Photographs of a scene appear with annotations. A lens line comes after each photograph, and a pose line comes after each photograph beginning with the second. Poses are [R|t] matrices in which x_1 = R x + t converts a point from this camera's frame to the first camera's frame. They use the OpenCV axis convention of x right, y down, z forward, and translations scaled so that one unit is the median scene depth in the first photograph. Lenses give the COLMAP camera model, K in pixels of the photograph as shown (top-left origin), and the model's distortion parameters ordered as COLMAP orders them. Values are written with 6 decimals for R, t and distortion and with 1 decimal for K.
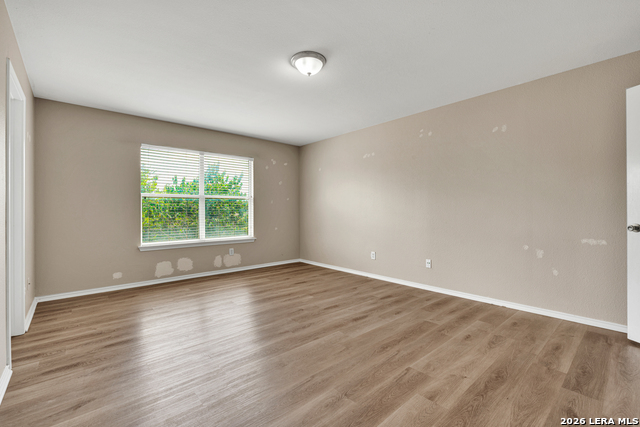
lens RADIAL K [[281.4, 0, 320.7], [0, 281.4, 210.7], [0, 0, 1]] dist [-0.027382, -0.000169]
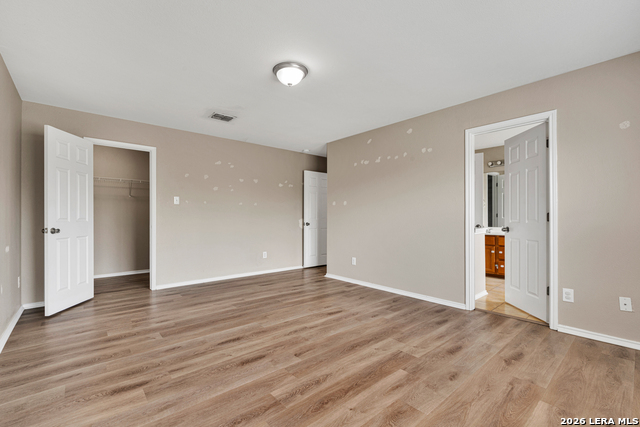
lens RADIAL K [[281.4, 0, 319.3], [0, 281.4, 217.2], [0, 0, 1]] dist [-0.027382, -0.000169]
pose [[-0.999969, -0.000718, 0.007895, -0.150012], [-0.000739, 0.999996, -0.002623, 0.001176], [-0.007893, -0.002629, -0.999965, 1.966844]]
